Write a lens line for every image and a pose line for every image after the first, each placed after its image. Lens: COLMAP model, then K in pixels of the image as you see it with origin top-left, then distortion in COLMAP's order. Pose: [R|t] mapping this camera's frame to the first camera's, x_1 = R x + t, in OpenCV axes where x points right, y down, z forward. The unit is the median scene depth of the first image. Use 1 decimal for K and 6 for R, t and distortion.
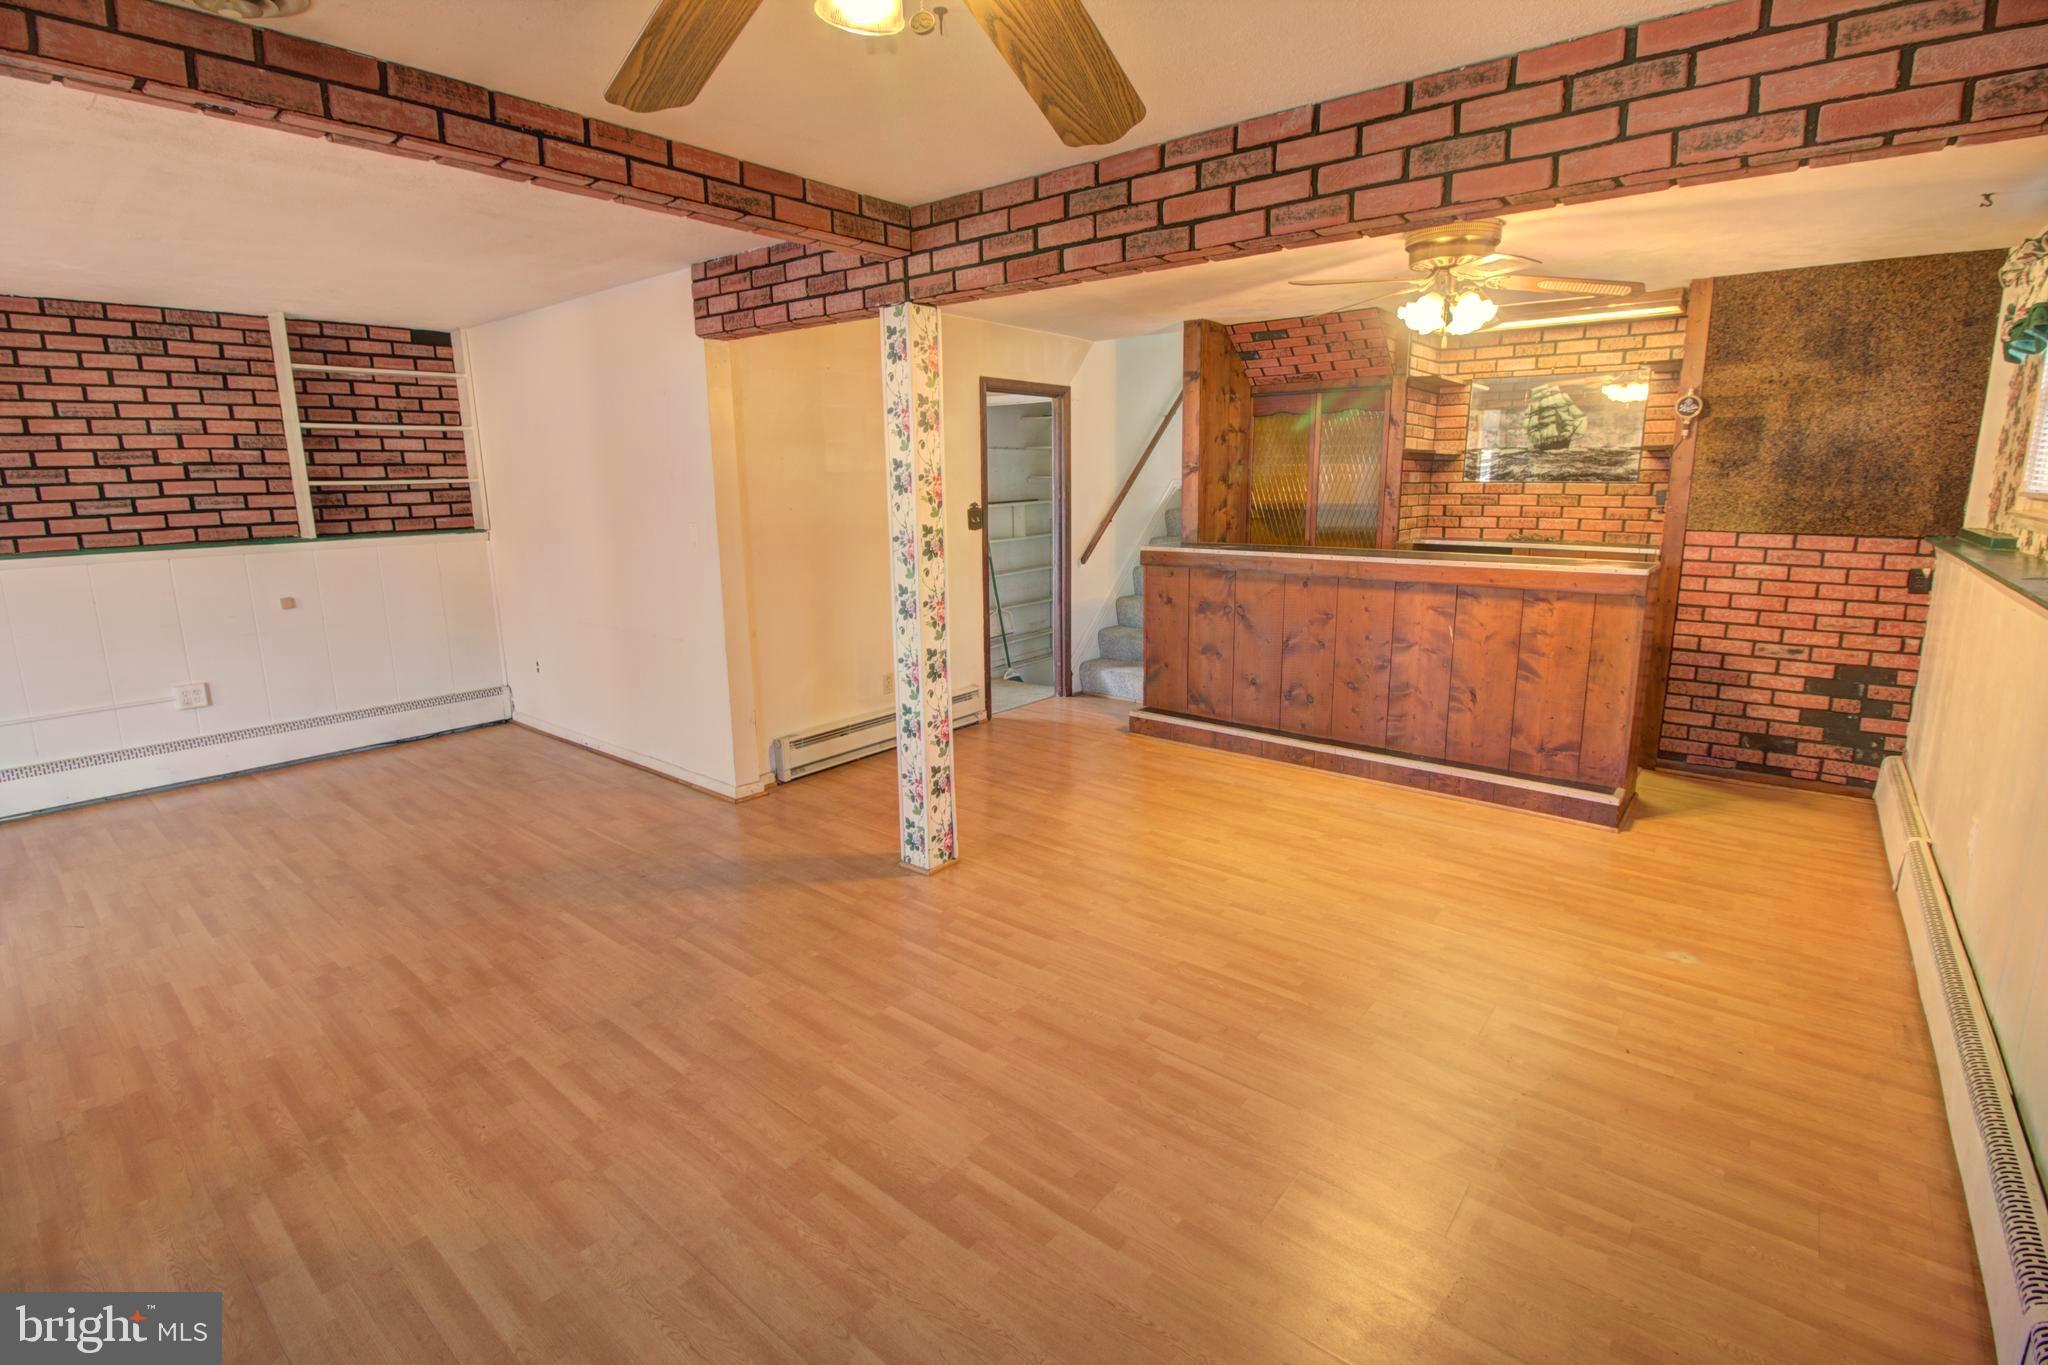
lens RADIAL K [[934.5, 0, 1025.7], [0, 934.5, 662.2], [0, 0, 1]] dist [-0.005748, -0.006959]
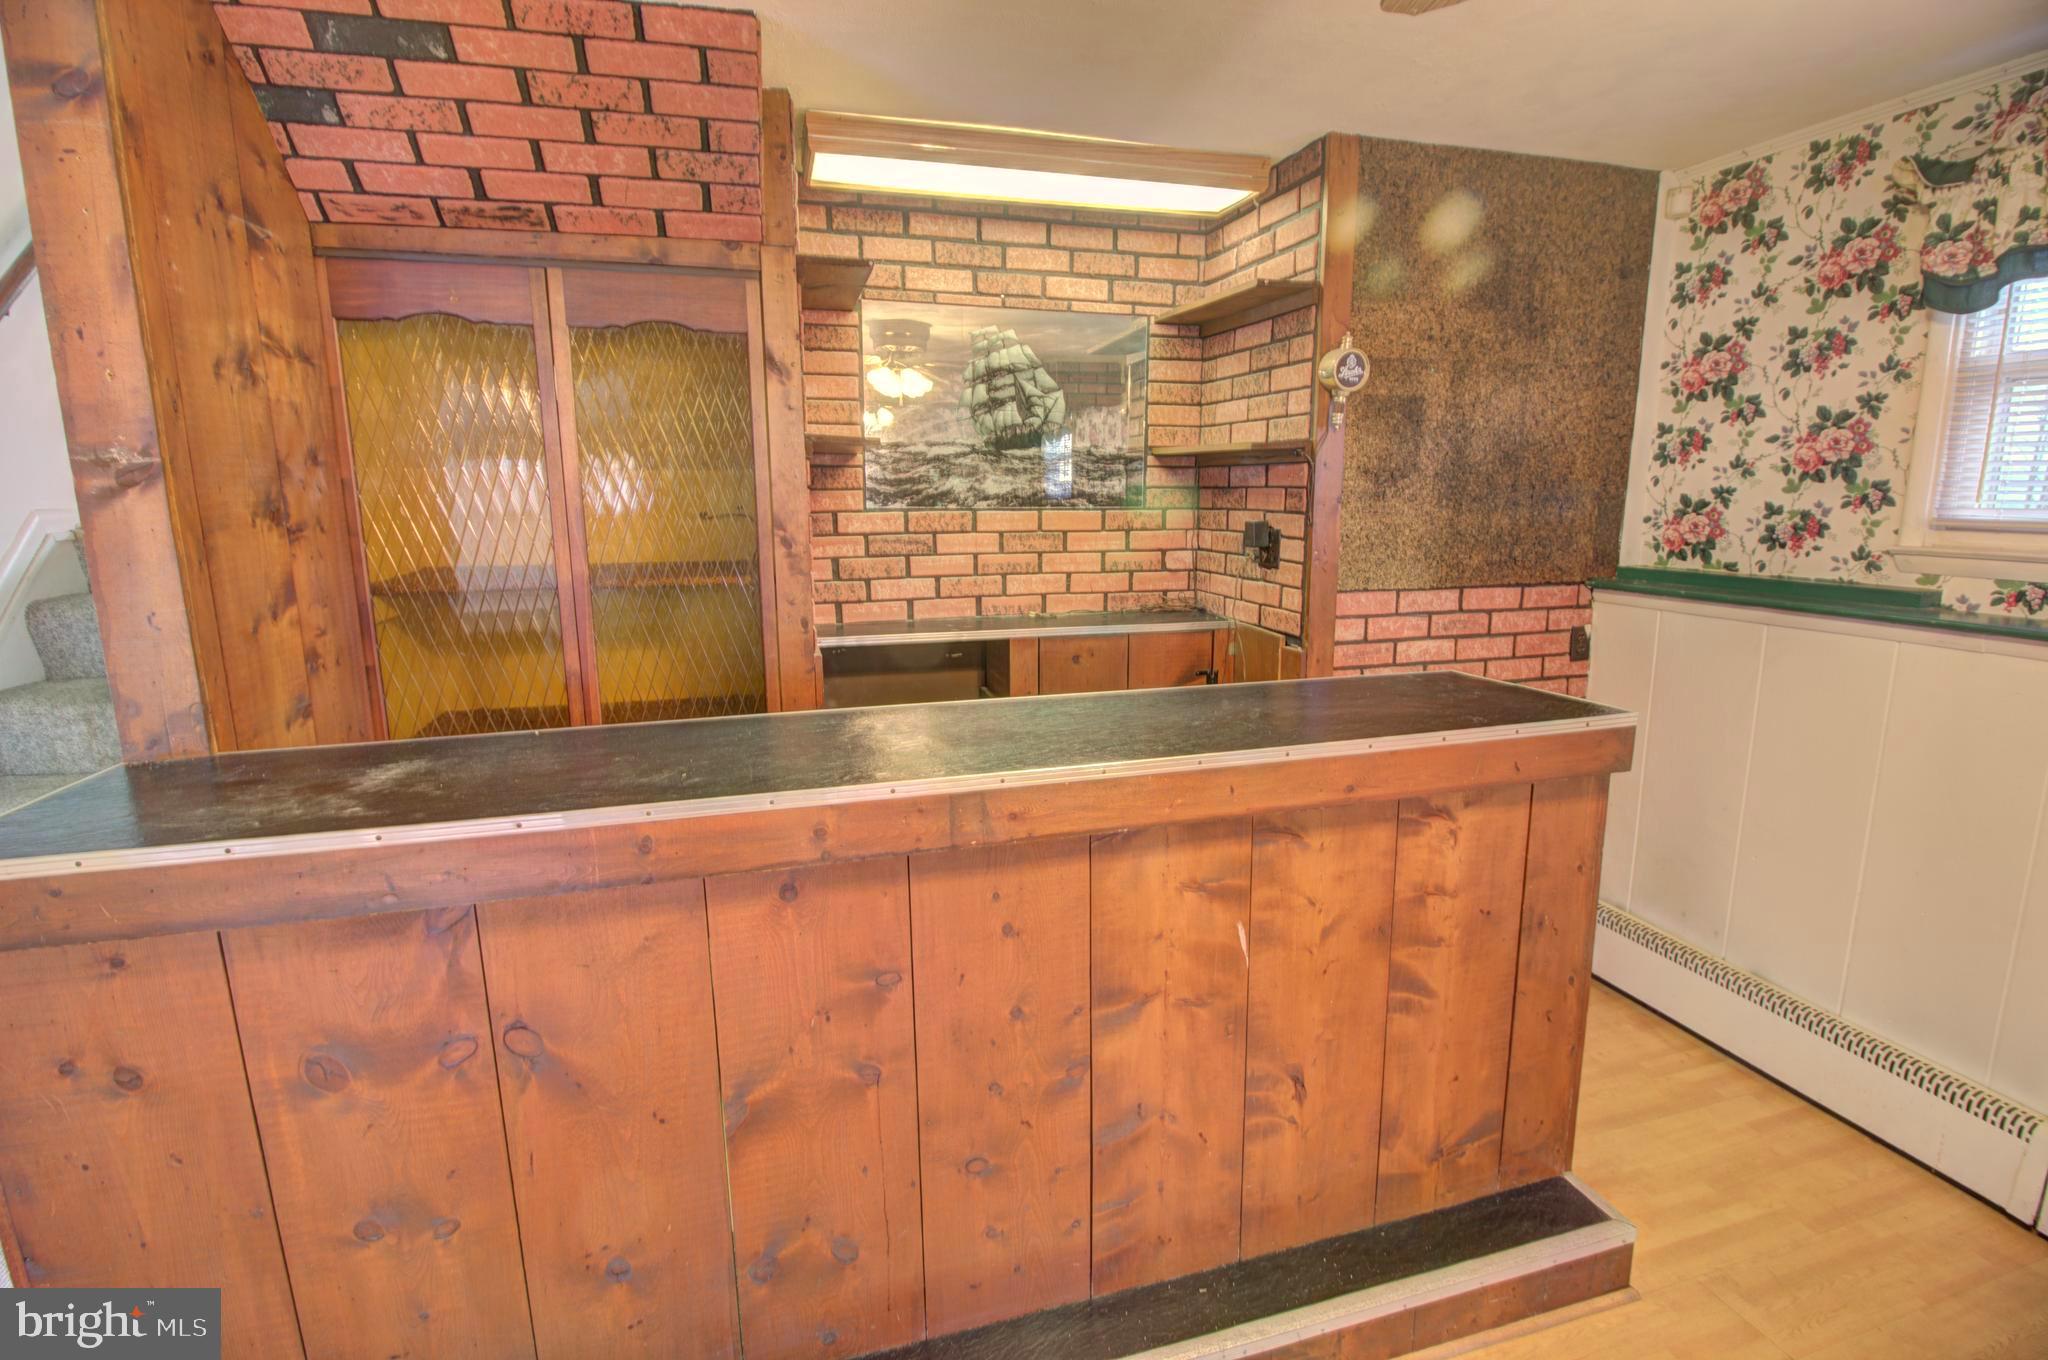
lens RADIAL K [[934.5, 0, 1027.8], [0, 934.5, 659.9], [0, 0, 1]] dist [-0.005748, -0.006959]
pose [[0.570493, -0.141644, 0.808996, 0.142055], [0.162438, 0.985018, 0.057913, -0.173133], [-0.805078, 0.098373, 0.584954, 0.865182]]
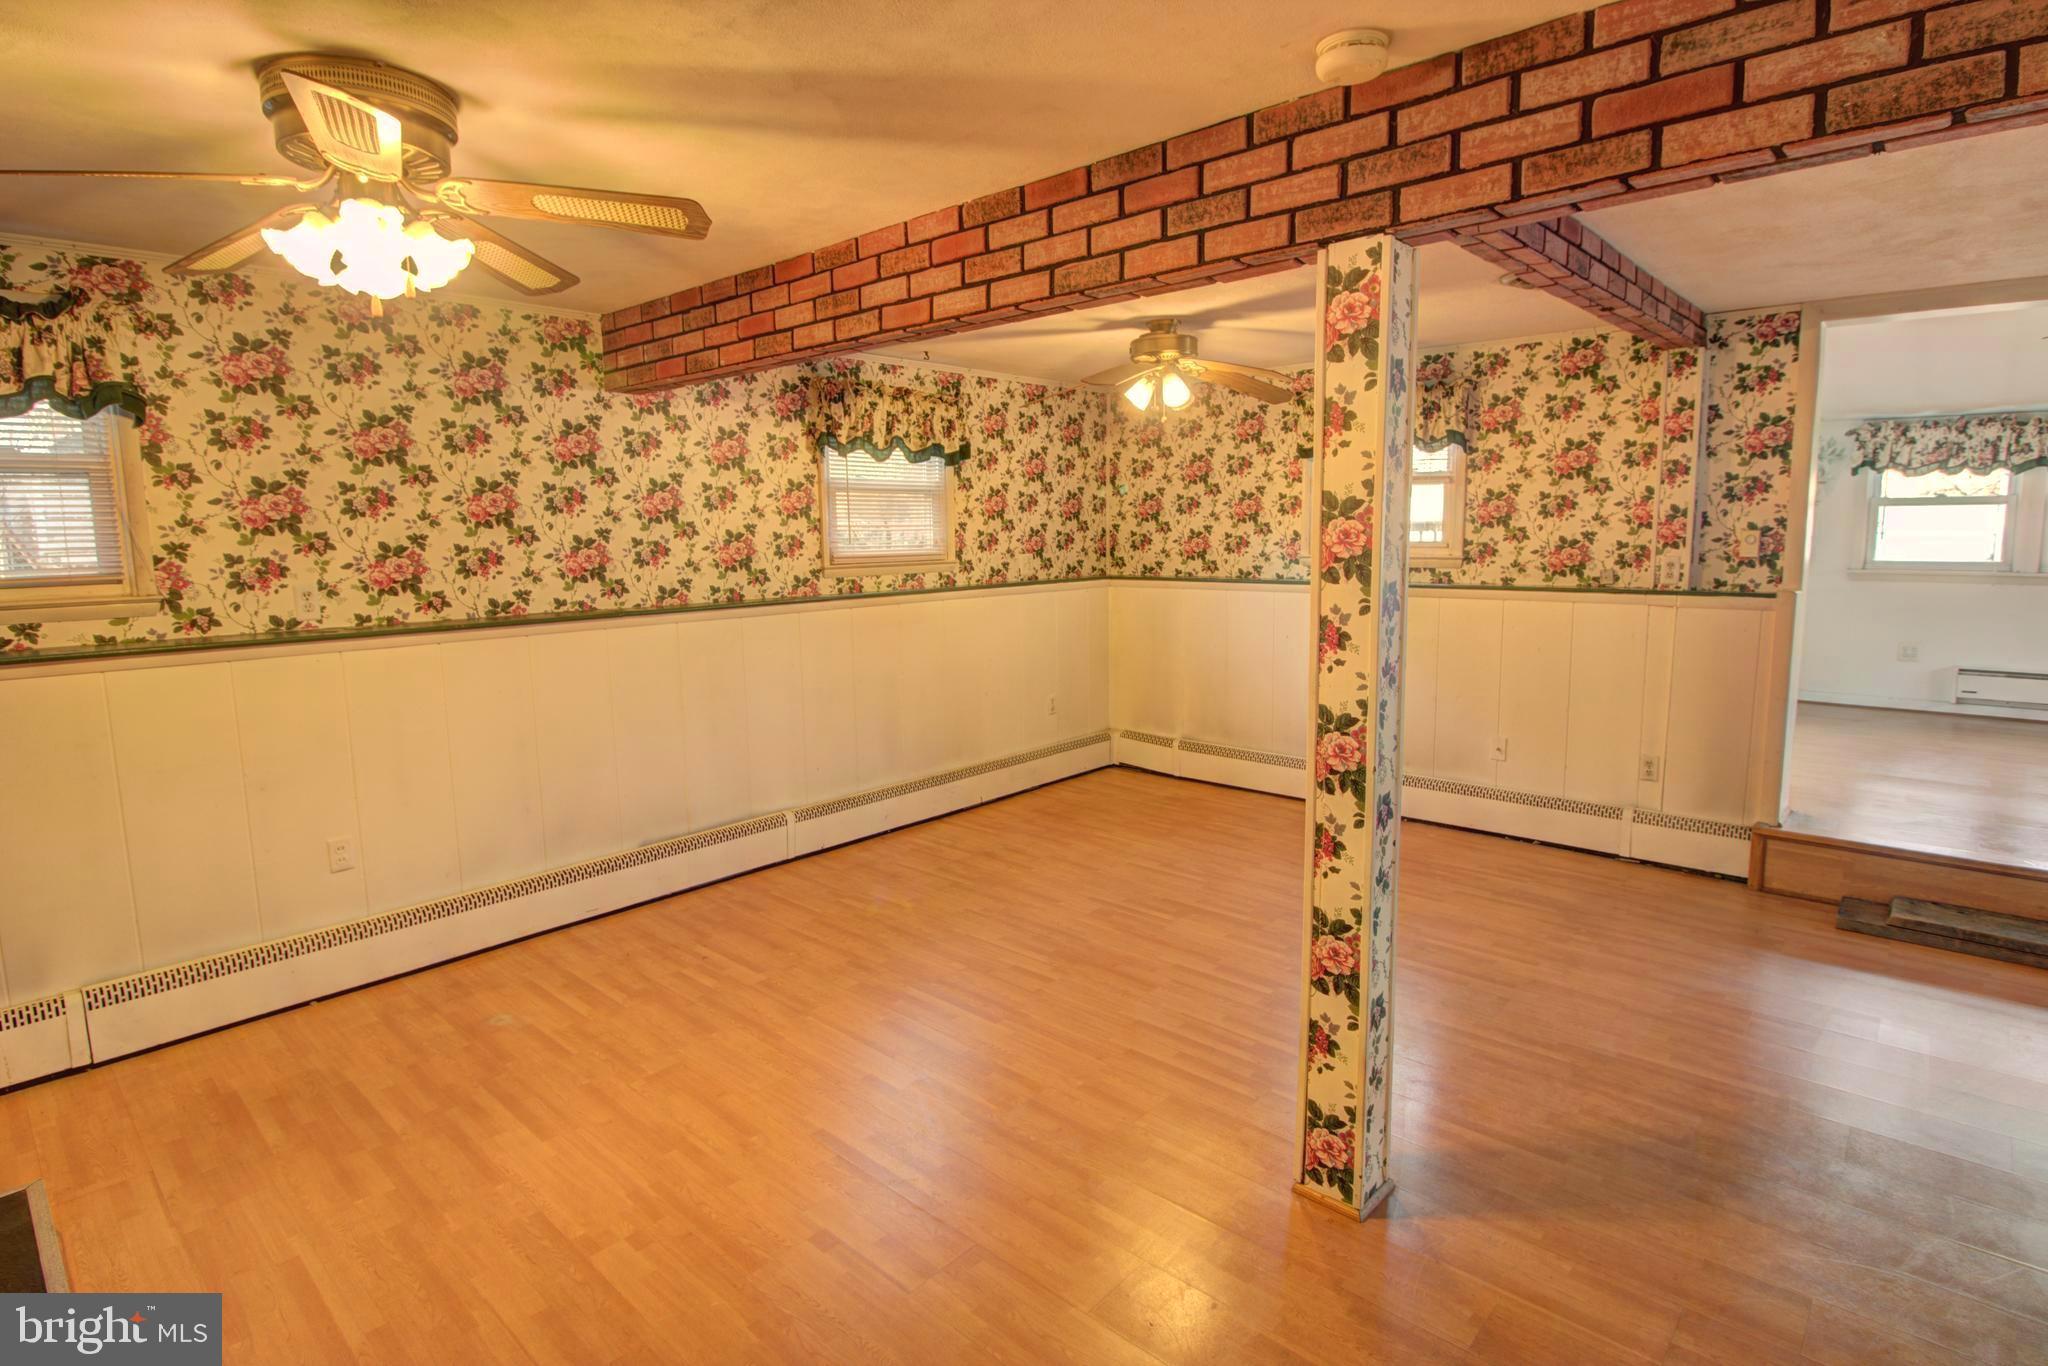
lens RADIAL K [[1029.7, 0, 1024.6], [0, 1029.7, 663.5], [0, 0, 1]] dist [-0.008187, -0.001860]
pose [[-0.998290, 0.016256, 0.056147, 0.047844], [0.033533, 0.946035, 0.322325, -0.264079], [-0.047877, 0.323656, -0.944963, 1.290853]]
